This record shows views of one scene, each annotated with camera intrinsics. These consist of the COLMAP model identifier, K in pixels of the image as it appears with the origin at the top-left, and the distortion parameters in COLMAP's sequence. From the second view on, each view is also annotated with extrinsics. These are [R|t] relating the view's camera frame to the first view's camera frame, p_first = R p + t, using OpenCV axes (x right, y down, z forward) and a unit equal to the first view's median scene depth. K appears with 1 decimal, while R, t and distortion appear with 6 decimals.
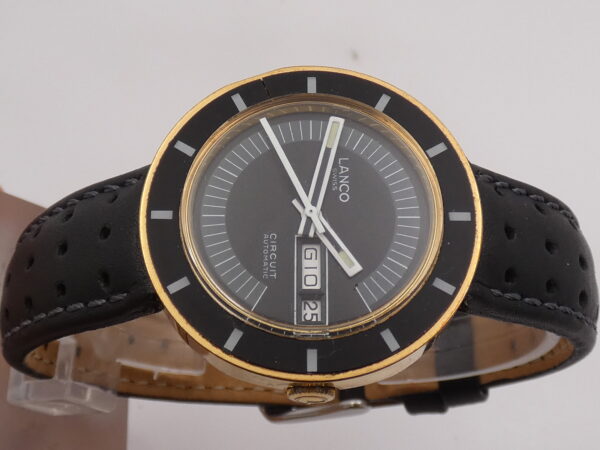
lens RADIAL K [[979.5, 0, 297.9], [0, 979.5, 224.2], [0, 0, 1]] dist [-0.037859, 0.000000]
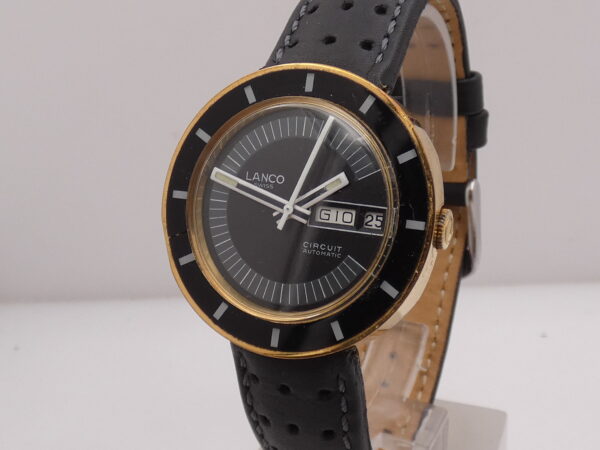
lens RADIAL K [[979.5, 0, 301.3], [0, 979.5, 222.7], [0, 0, 1]] dist [-0.037859, 0.000000]
pose [[0.128375, -0.991725, 0.001298, -0.001518], [0.991711, 0.128366, -0.005553, 0.010111], [0.005340, 0.002000, 0.999984, -0.156554]]
